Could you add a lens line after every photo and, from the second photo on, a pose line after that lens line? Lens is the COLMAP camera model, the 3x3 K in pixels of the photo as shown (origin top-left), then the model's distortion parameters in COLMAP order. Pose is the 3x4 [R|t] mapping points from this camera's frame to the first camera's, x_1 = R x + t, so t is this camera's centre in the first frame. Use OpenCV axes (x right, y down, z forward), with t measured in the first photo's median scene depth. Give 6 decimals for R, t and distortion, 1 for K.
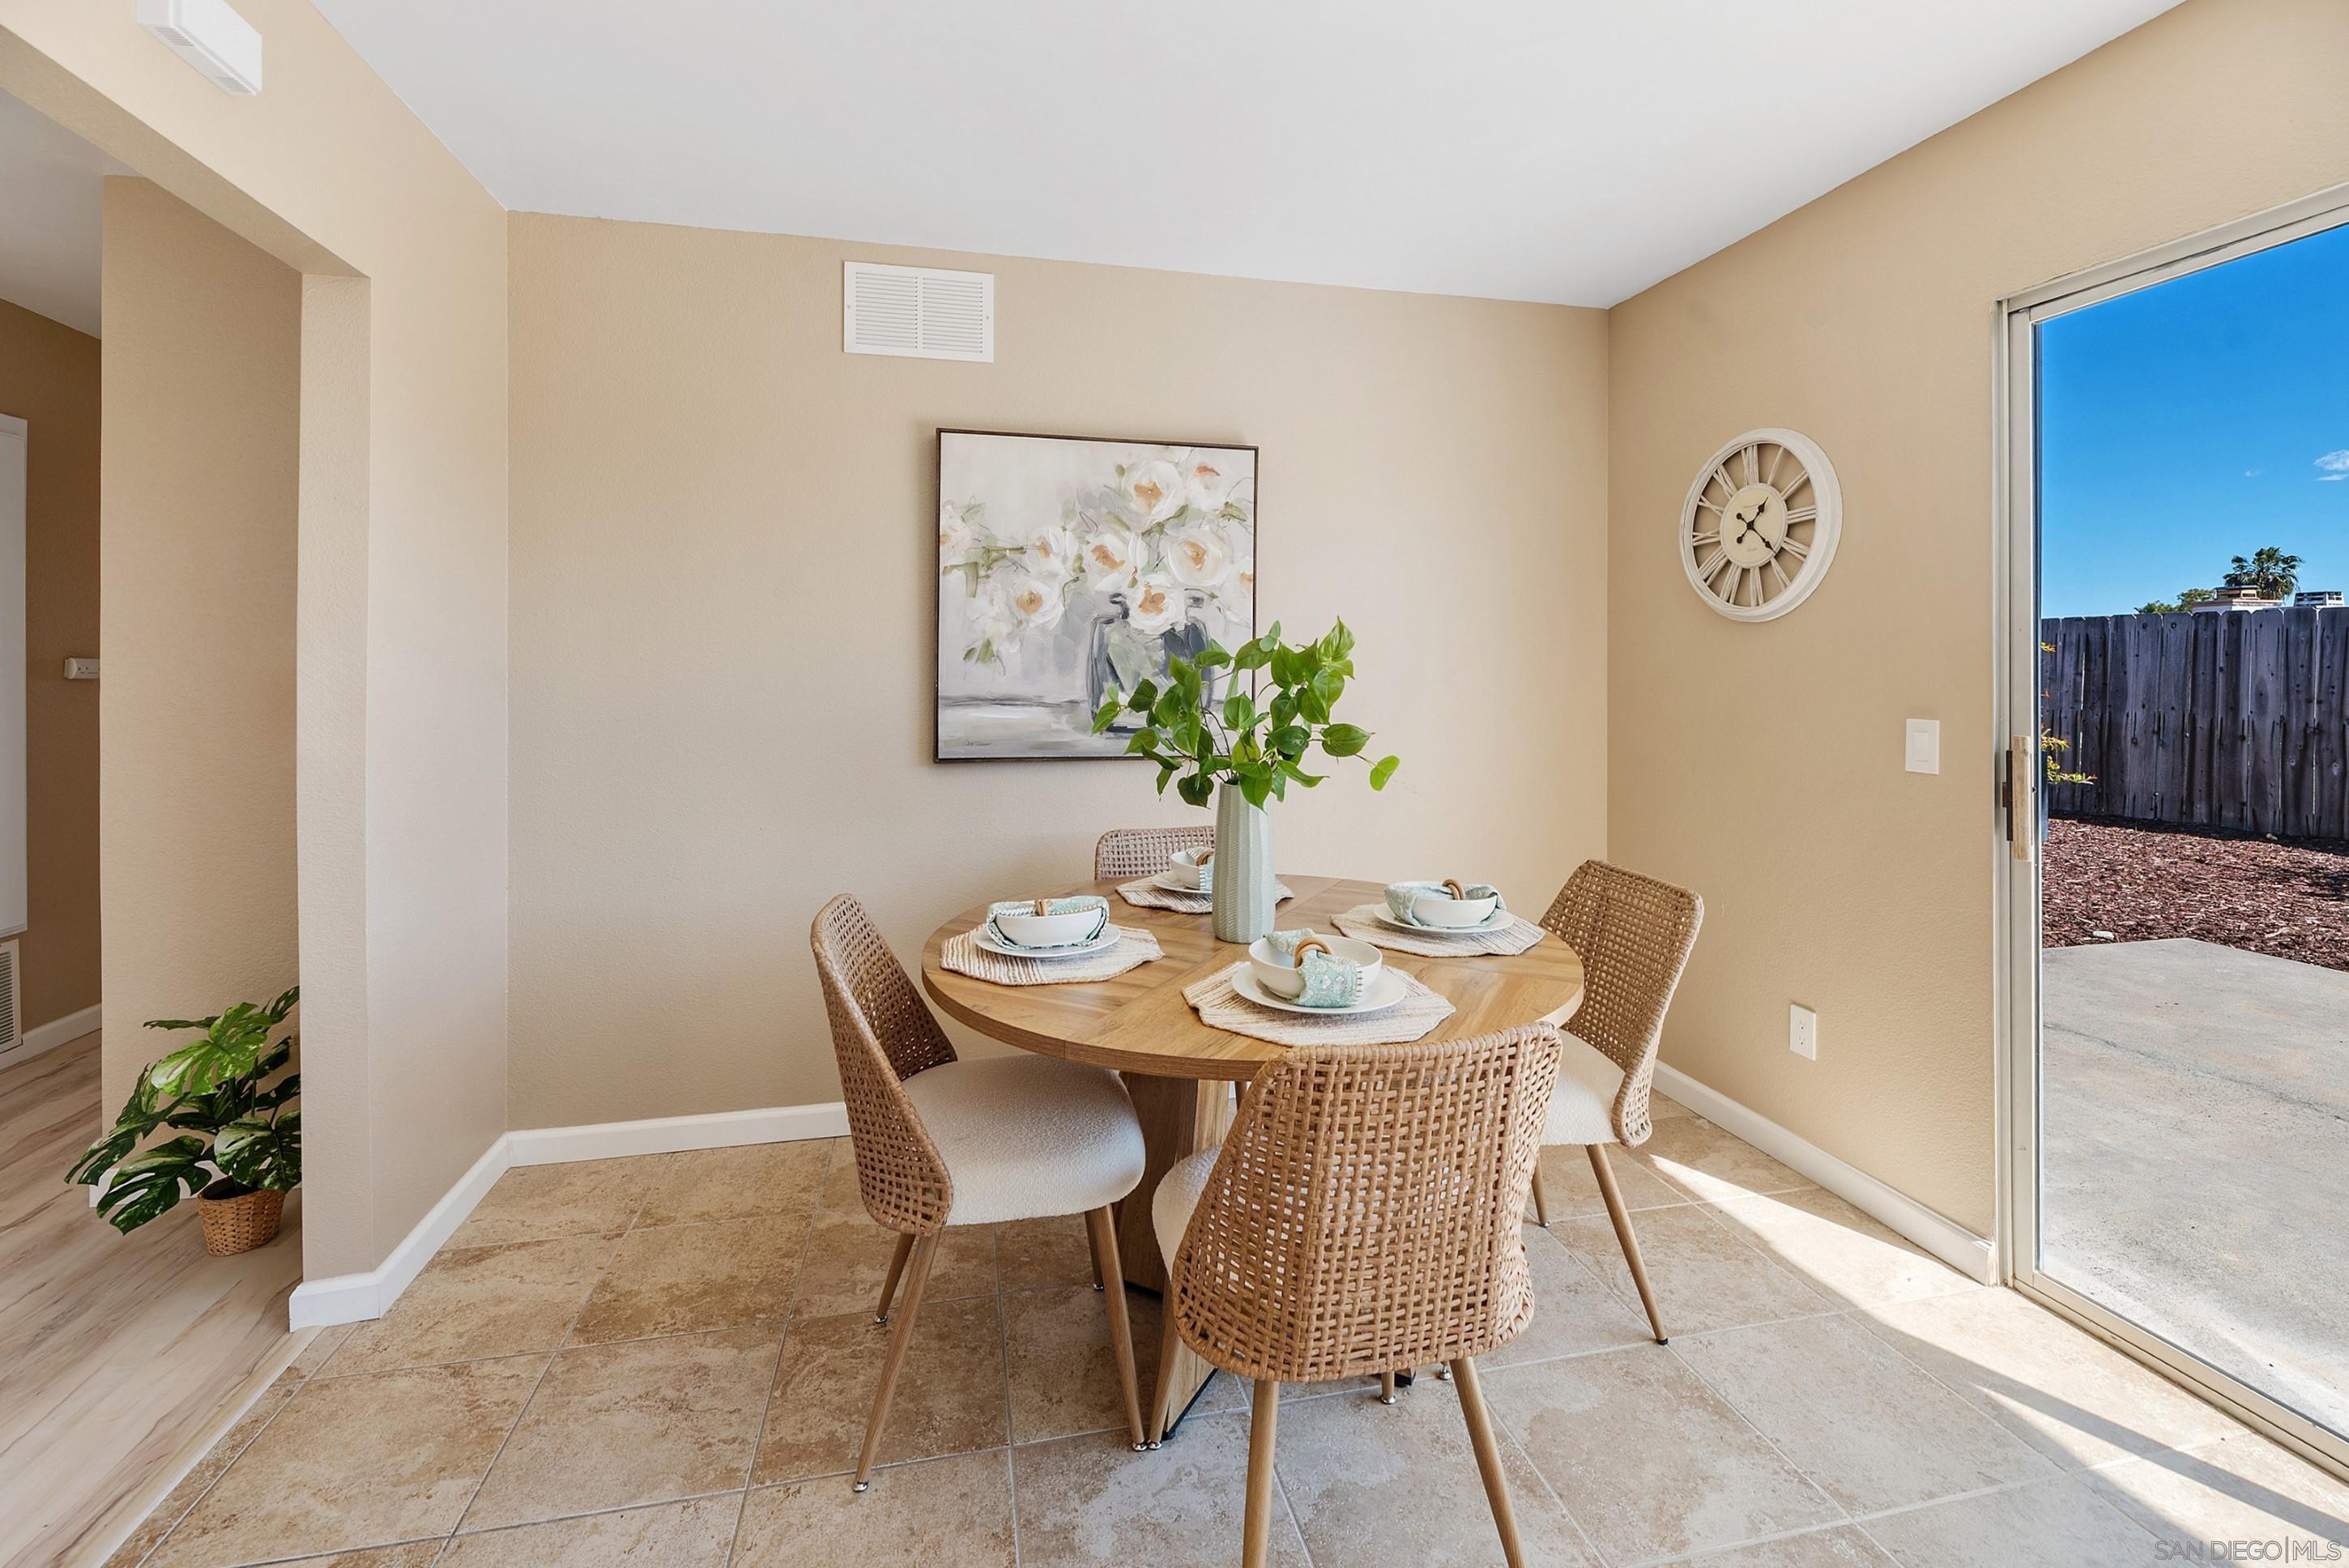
lens RADIAL K [[973.4, 0, 1166.2], [0, 973.4, 674.6], [0, 0, 1]] dist [-0.003670, -0.000179]
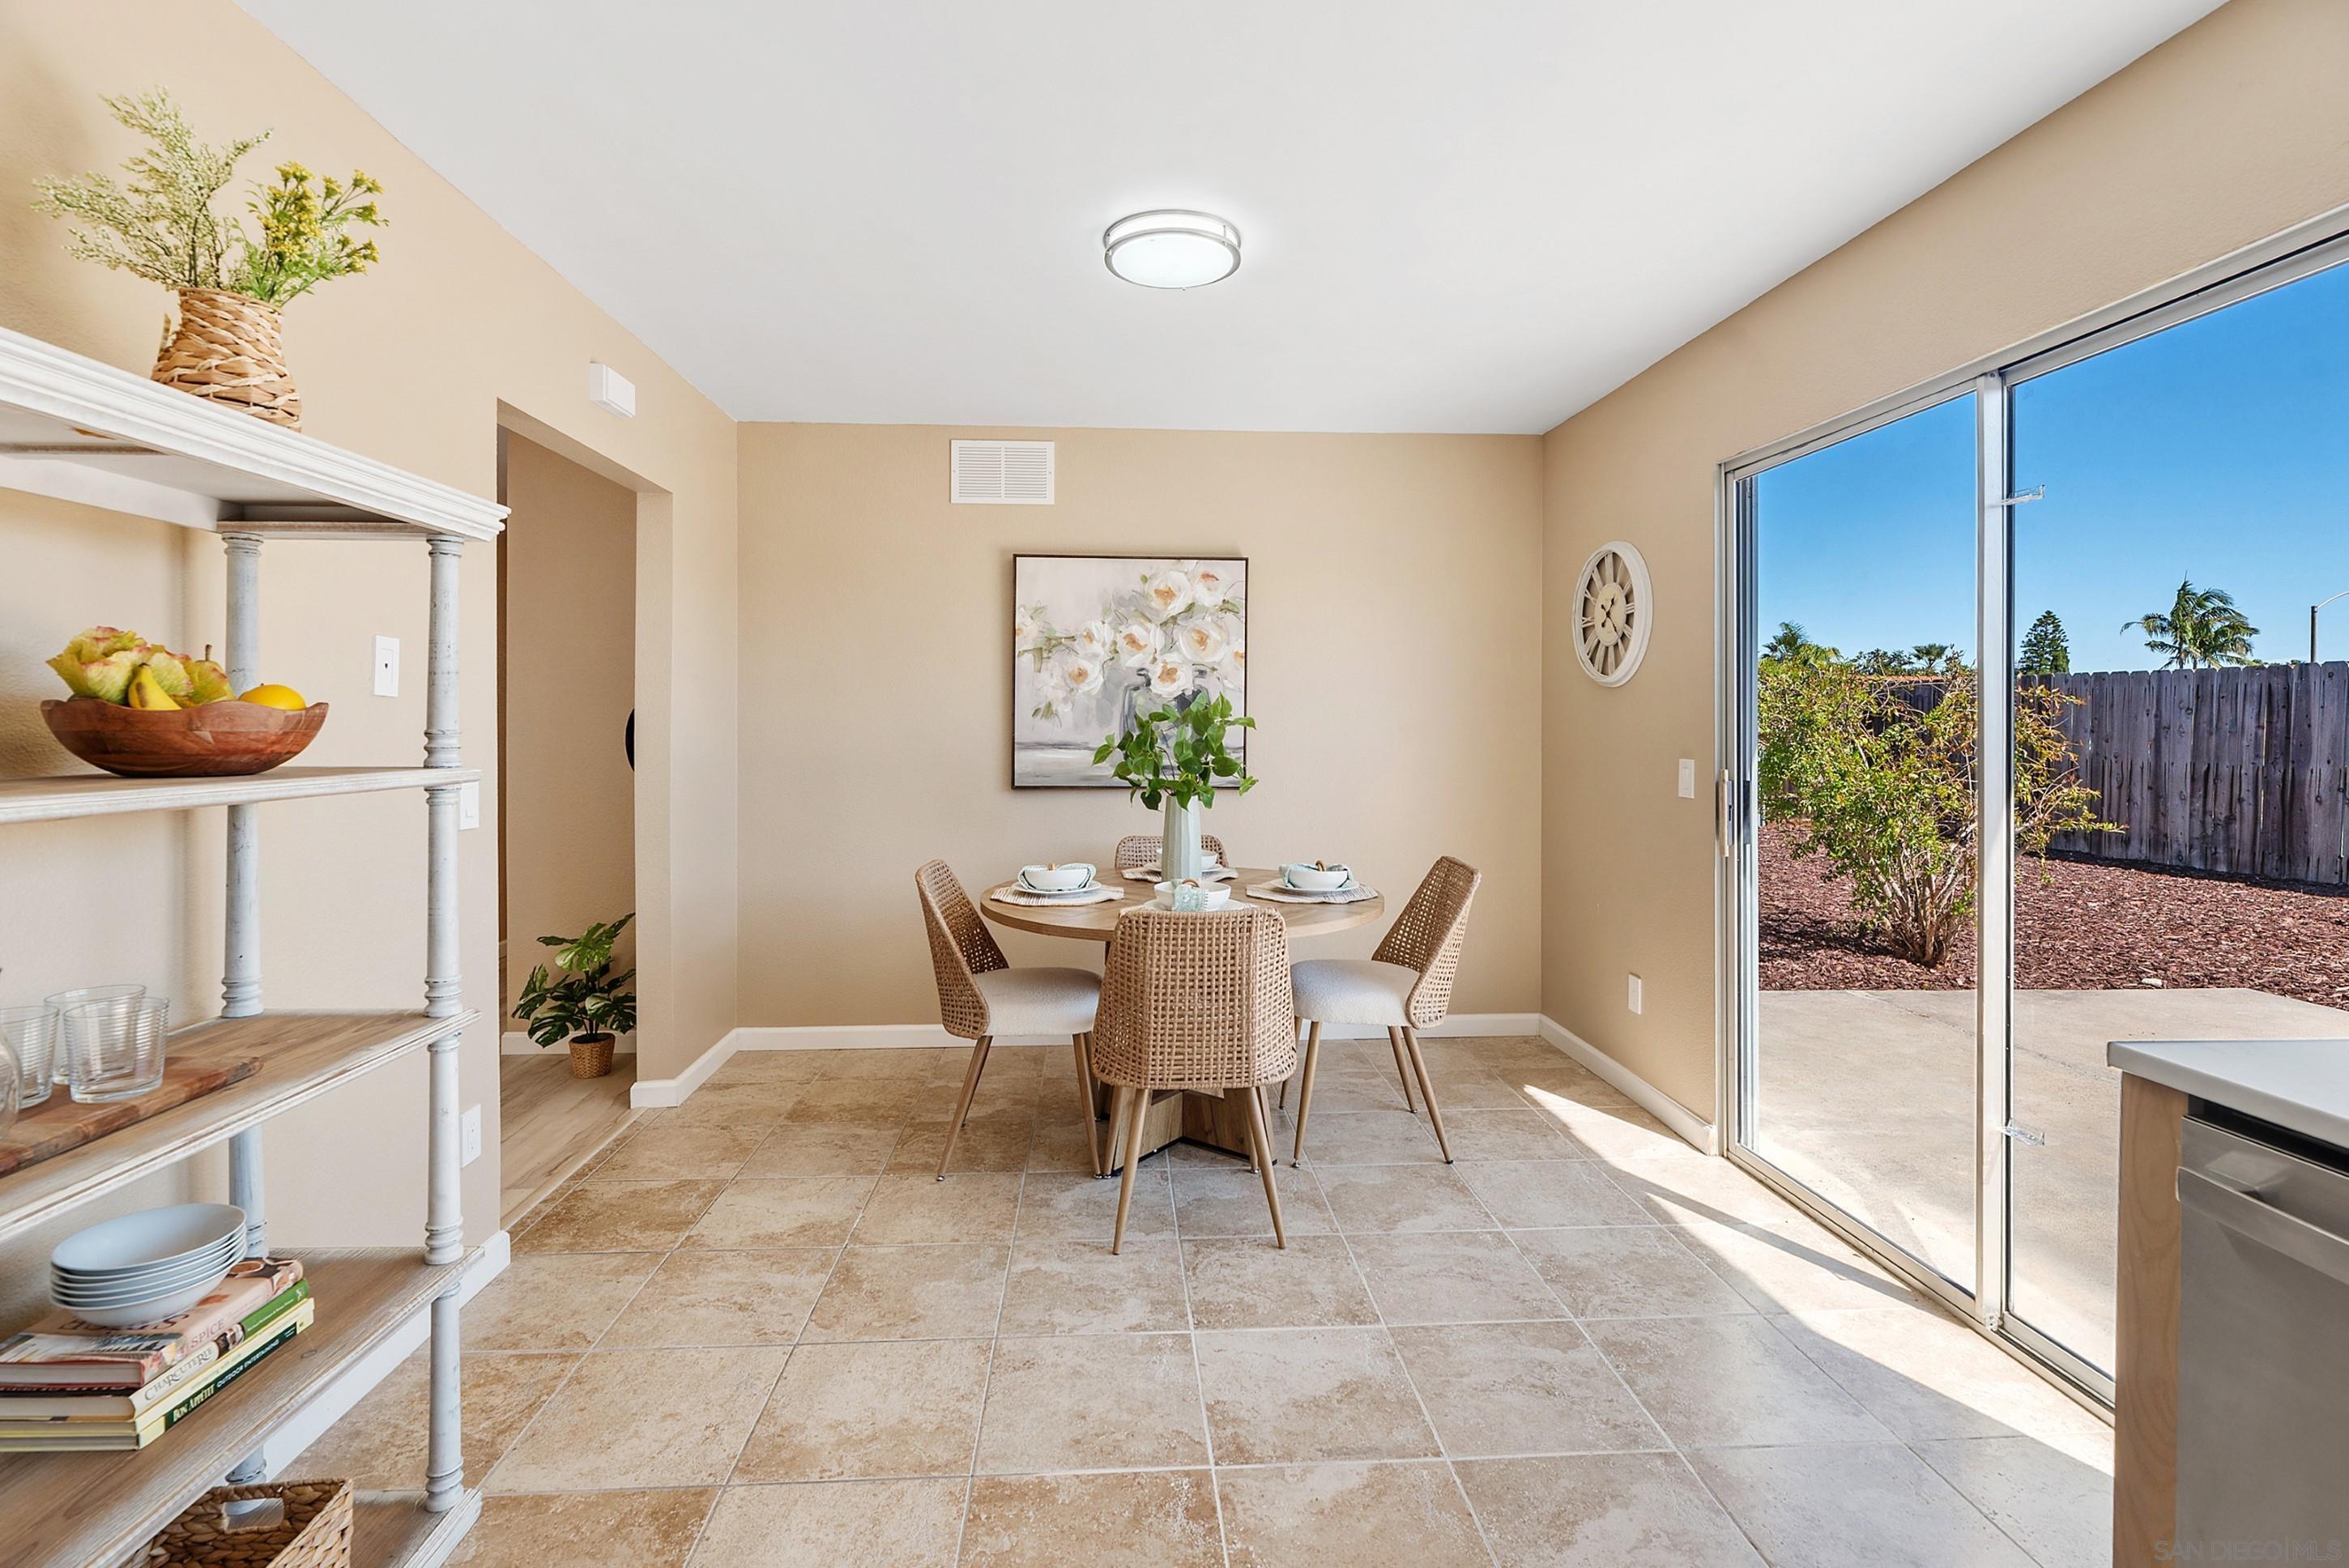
lens RADIAL K [[1030.2, 0, 1178.6], [0, 1030.2, 724.6], [0, 0, 1]] dist [-0.007176, -0.000371]
pose [[0.989712, -0.000029, -0.143073, 0.228069], [-0.000378, 0.999996, -0.002817, 0.000790], [0.143072, 0.002842, 0.989708, -0.476935]]
